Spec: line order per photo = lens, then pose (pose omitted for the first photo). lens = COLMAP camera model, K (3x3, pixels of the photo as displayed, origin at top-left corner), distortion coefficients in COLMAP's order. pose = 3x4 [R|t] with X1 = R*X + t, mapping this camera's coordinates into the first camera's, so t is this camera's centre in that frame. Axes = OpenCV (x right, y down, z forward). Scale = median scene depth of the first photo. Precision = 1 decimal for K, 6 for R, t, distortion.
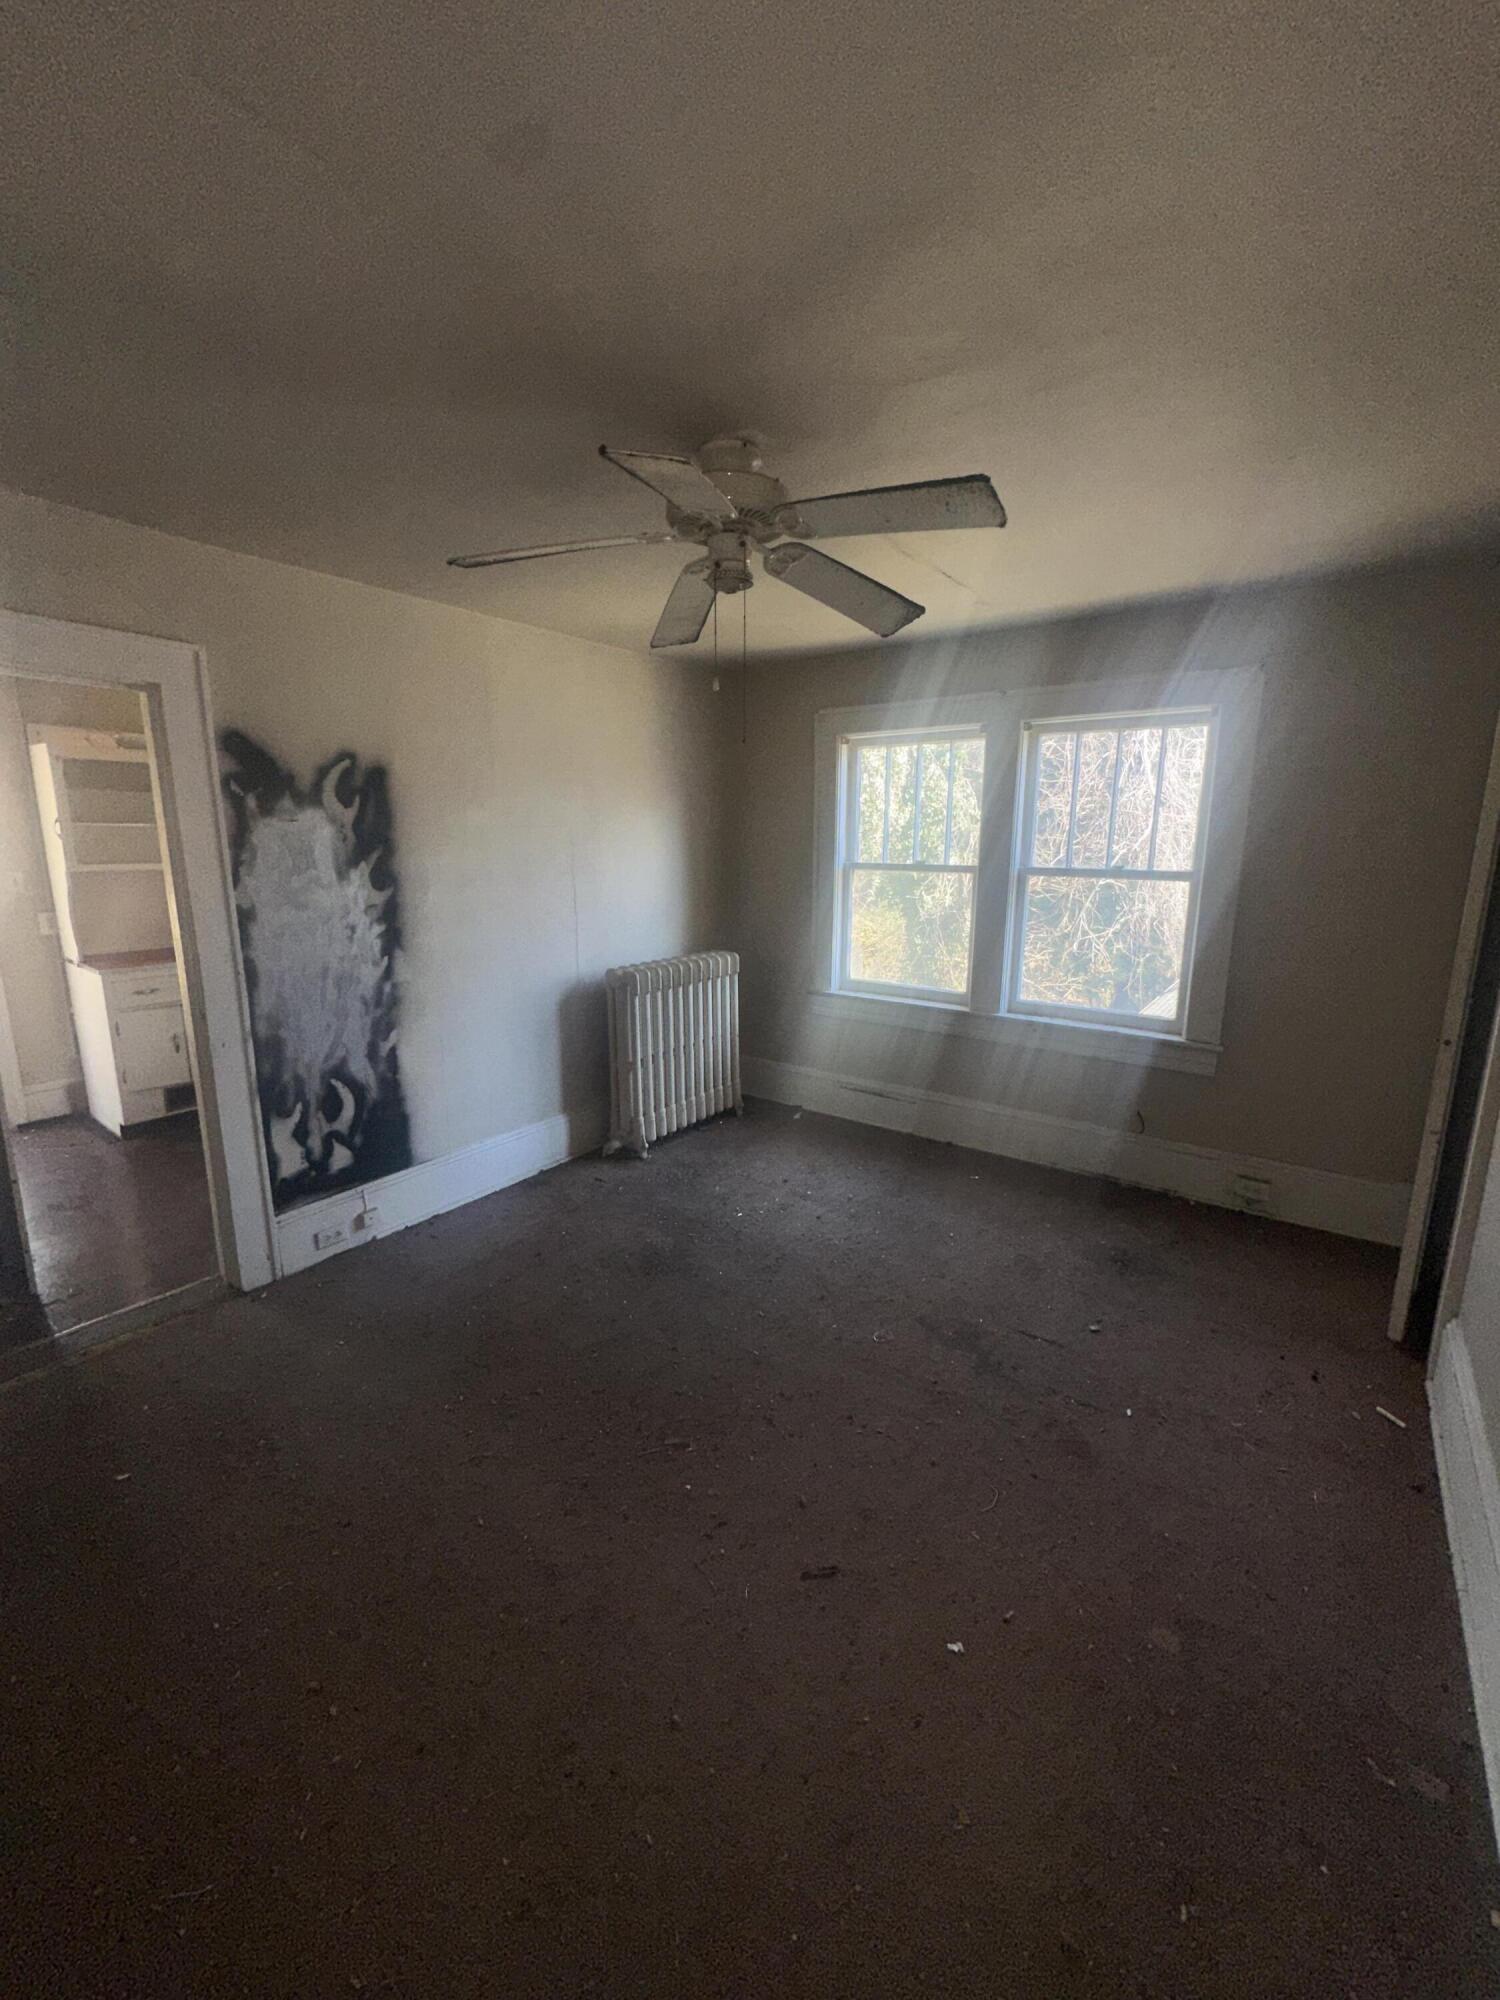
lens RADIAL K [[806.4, 0, 750.0], [0, 806.4, 1000.0], [0, 0, 1]] dist [-0.000226, 0.000148]
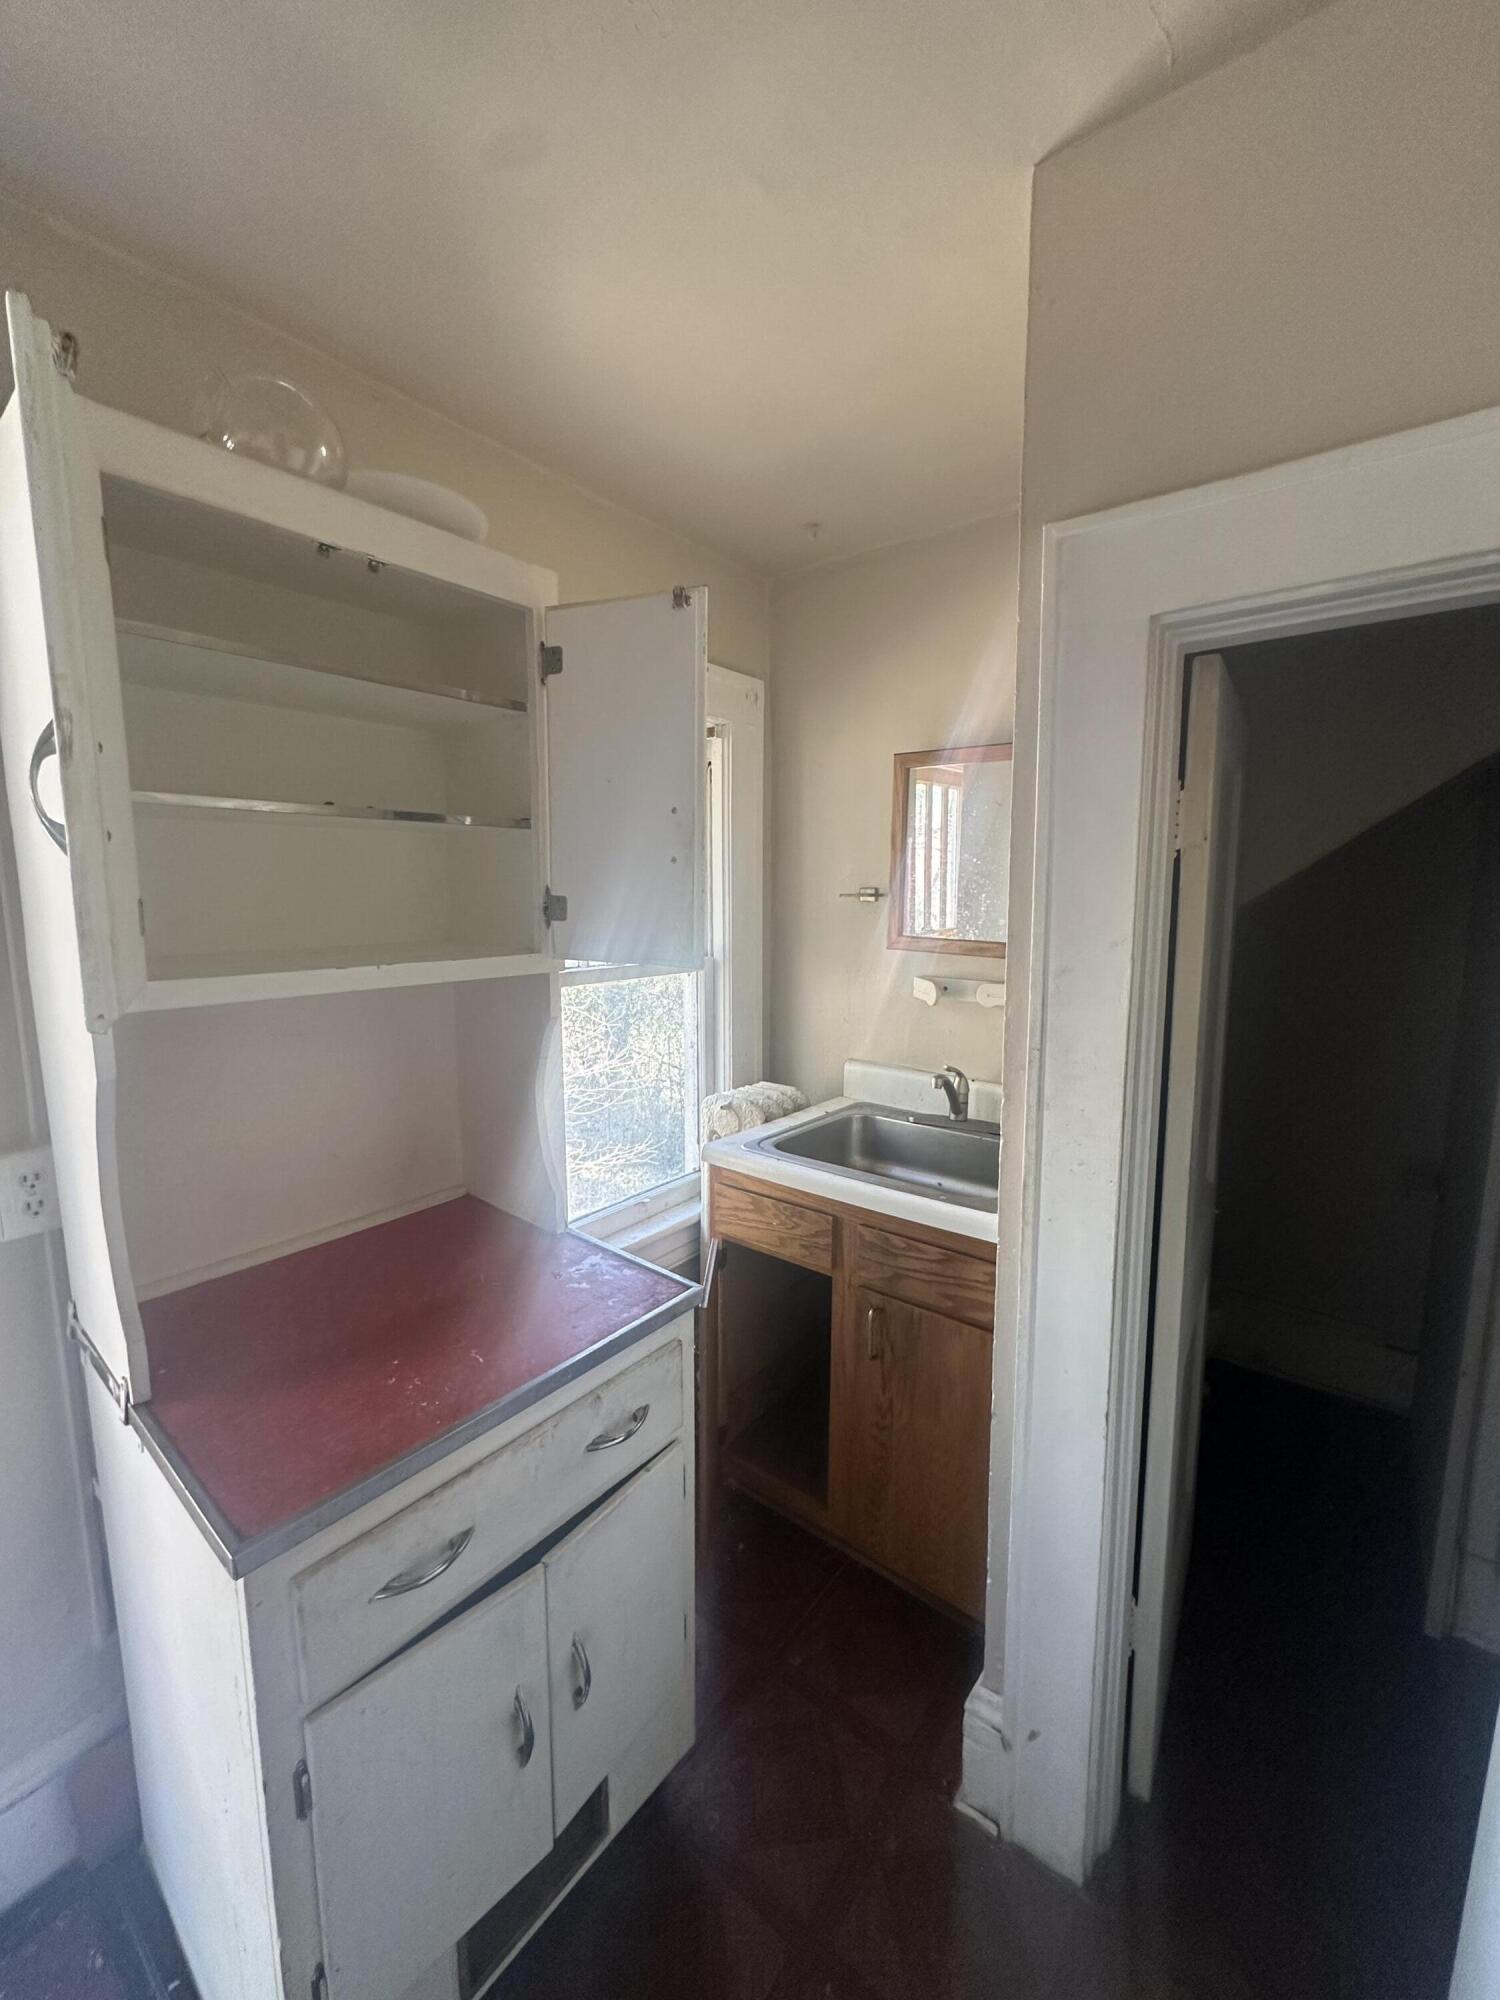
lens RADIAL K [[806.4, 0, 750.0], [0, 806.4, 1000.0], [0, 0, 1]] dist [-0.000226, 0.000148]
pose [[0.999194, -0.003719, -0.039958, -0.627218], [0.000979, 0.997660, -0.068359, -0.137850], [0.040118, 0.068265, 0.996860, 0.748181]]
